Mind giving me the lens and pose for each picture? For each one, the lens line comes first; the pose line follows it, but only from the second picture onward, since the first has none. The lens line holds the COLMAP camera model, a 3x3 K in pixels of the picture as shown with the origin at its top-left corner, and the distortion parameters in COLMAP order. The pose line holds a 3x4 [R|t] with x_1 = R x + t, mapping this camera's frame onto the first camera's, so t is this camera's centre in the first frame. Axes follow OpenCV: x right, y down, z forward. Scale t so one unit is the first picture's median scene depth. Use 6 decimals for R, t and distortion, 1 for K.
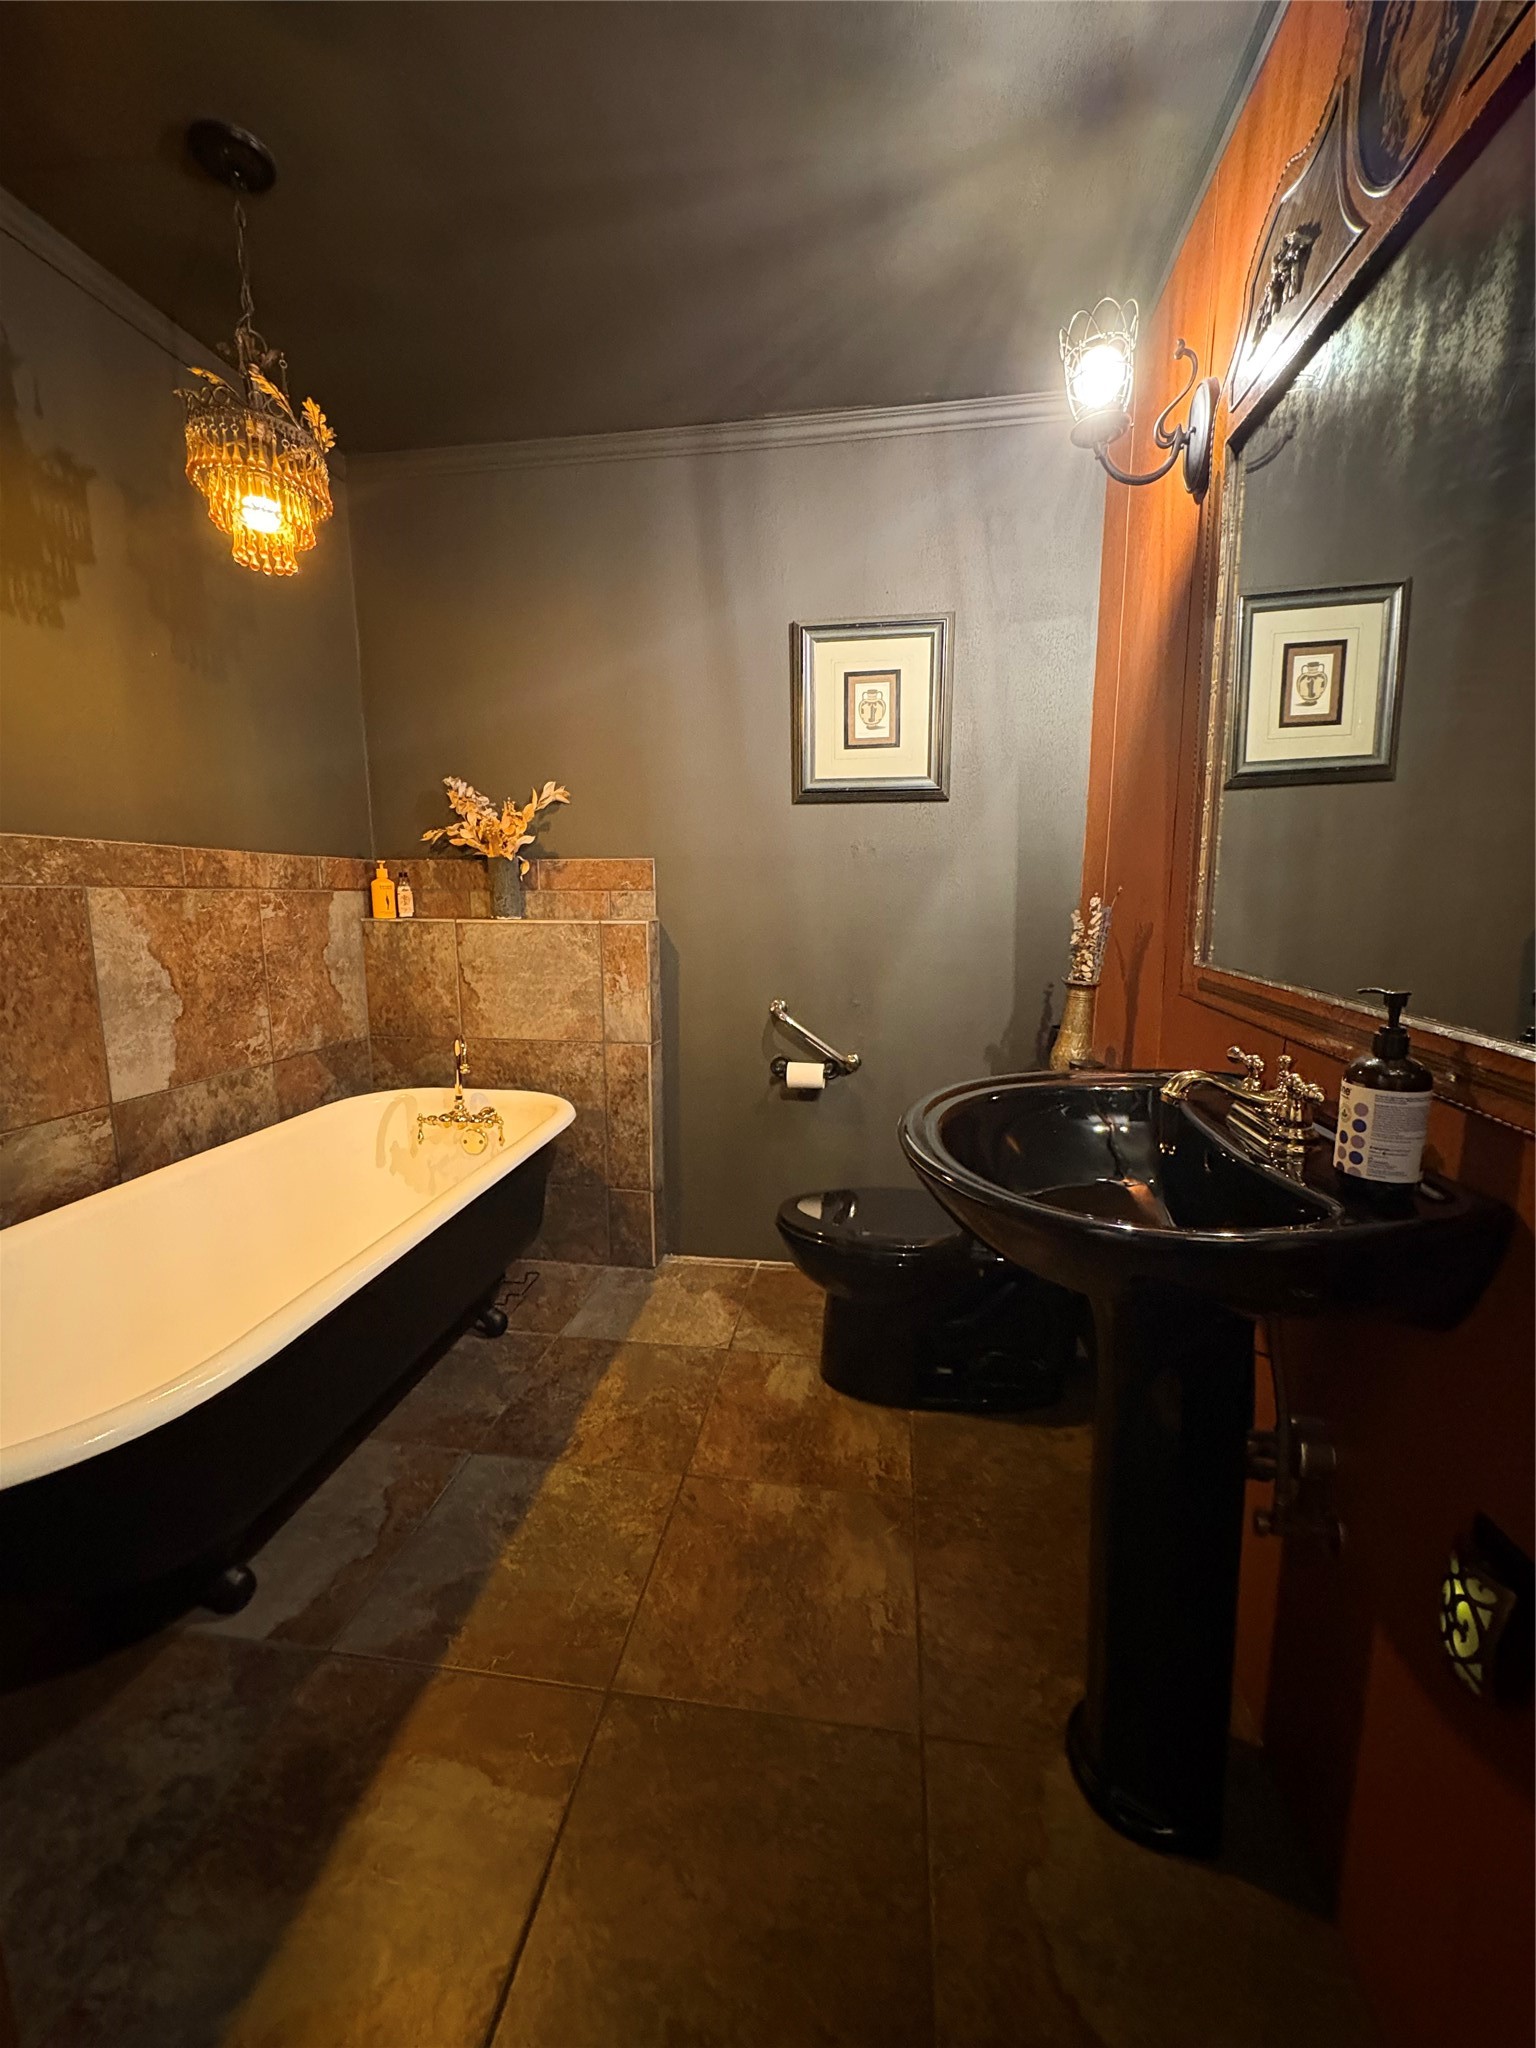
lens RADIAL K [[827.0, 0, 753.9], [0, 827.0, 1025.8], [0, 0, 1]] dist [-0.000488, 0.000147]
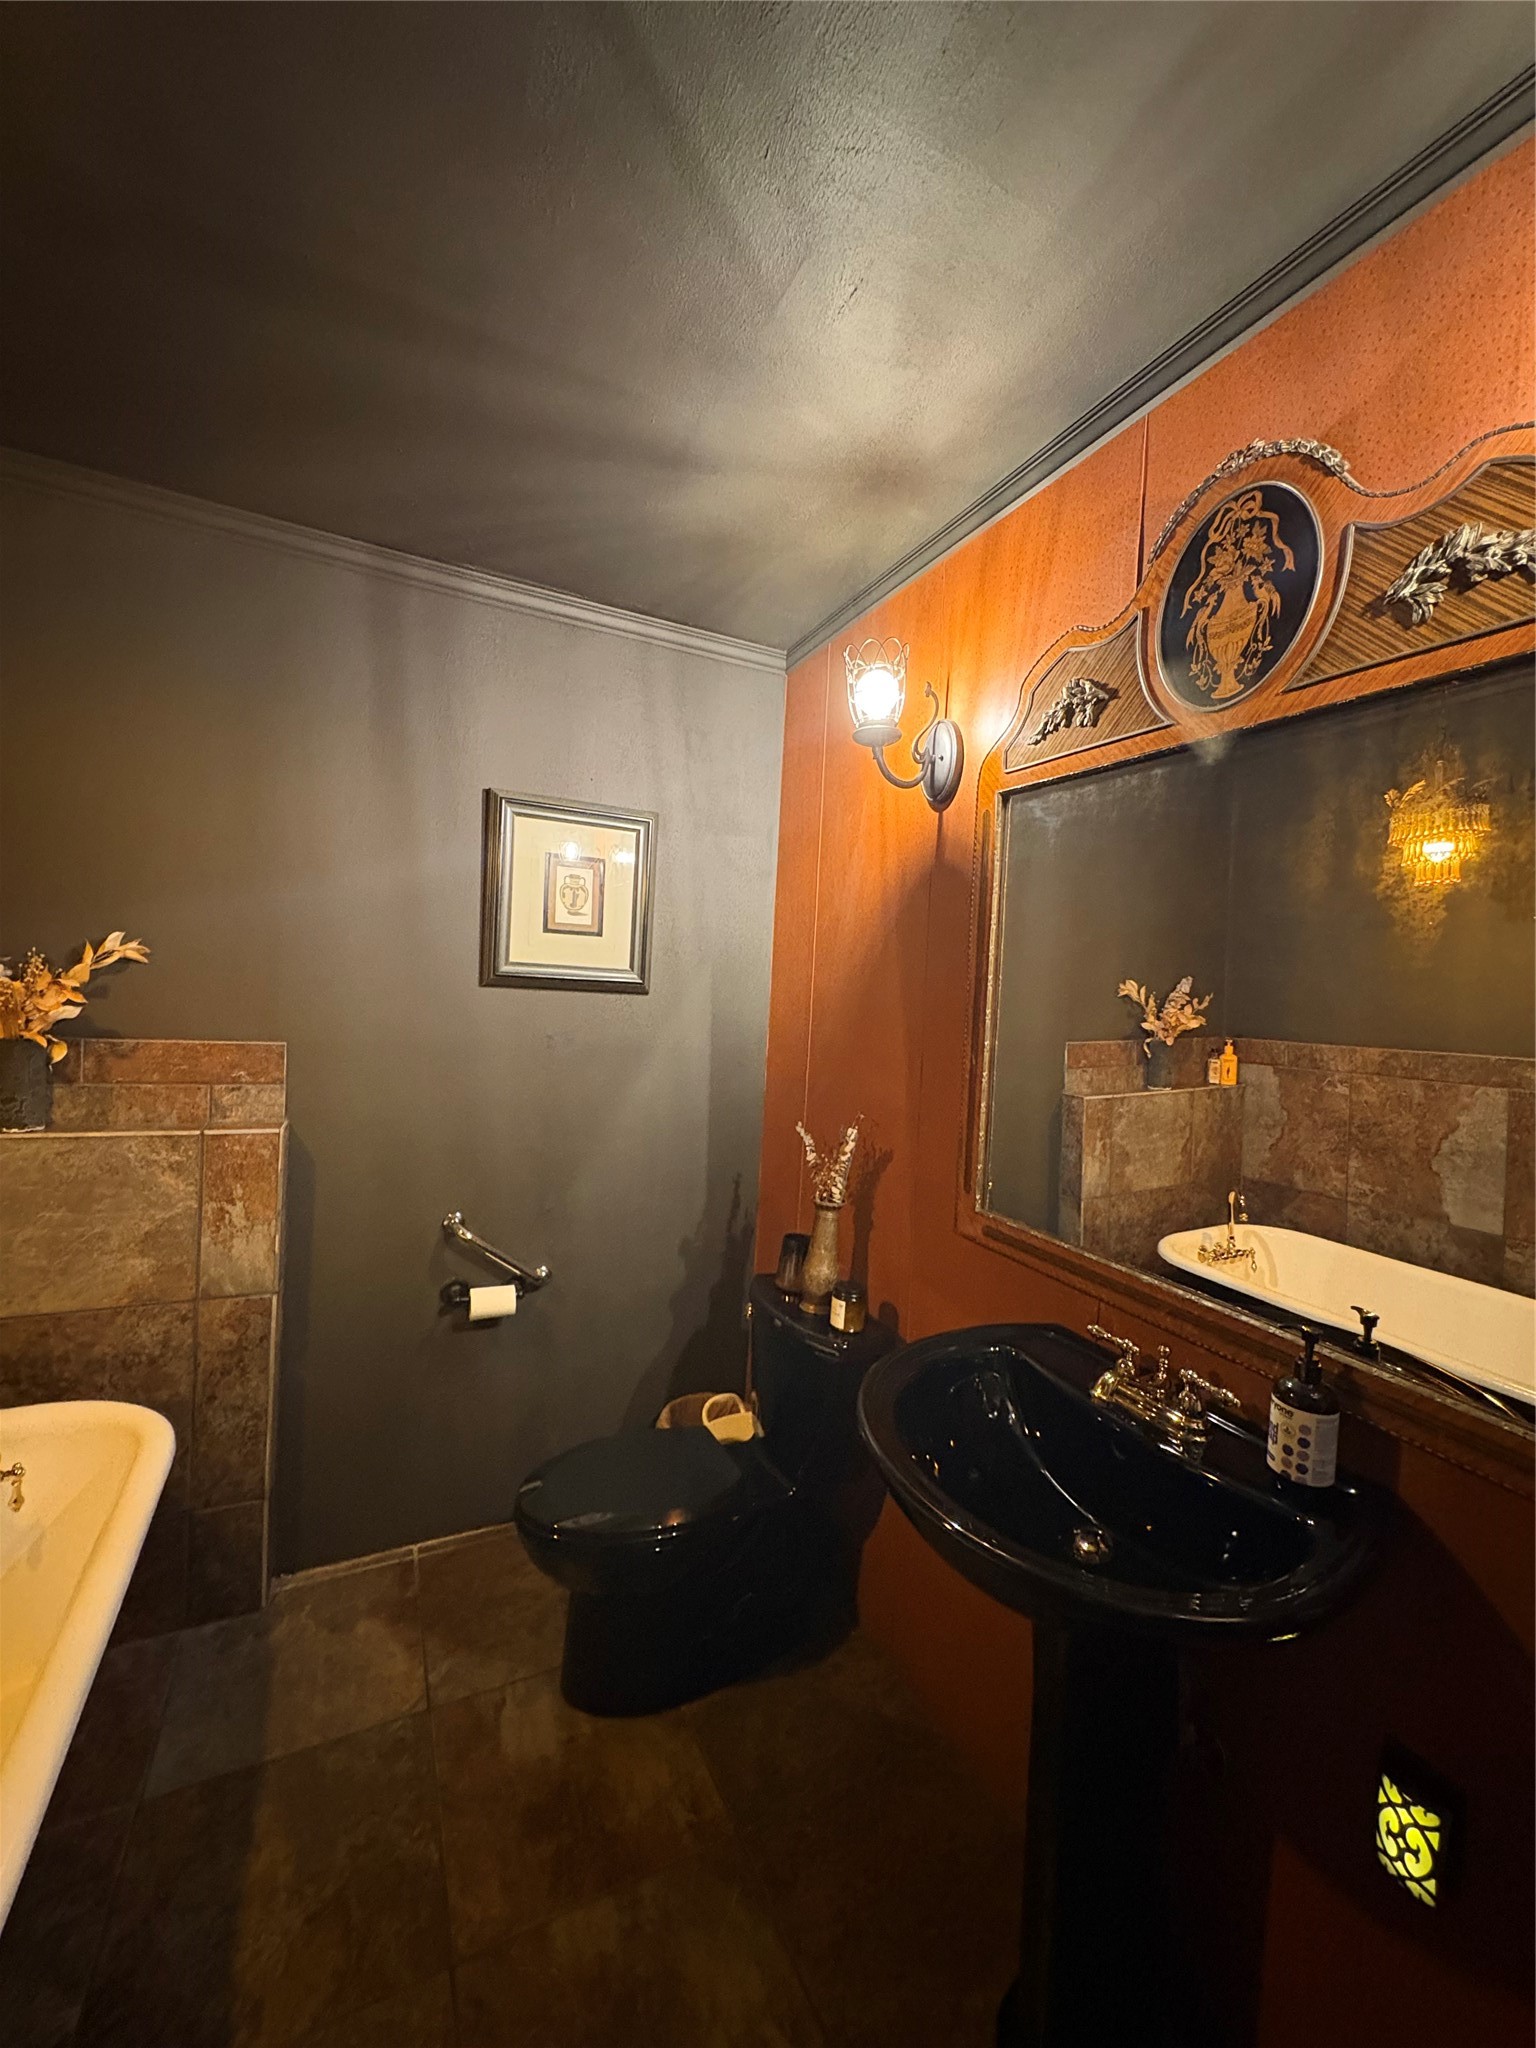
lens RADIAL K [[827.0, 0, 770.5], [0, 827.0, 1018.7], [0, 0, 1]] dist [-0.000488, 0.000147]
pose [[0.810025, 0.026999, 0.585774, -0.221970], [0.039629, 0.994135, -0.100622, -0.139596], [-0.585055, 0.104720, 0.804204, 0.130222]]
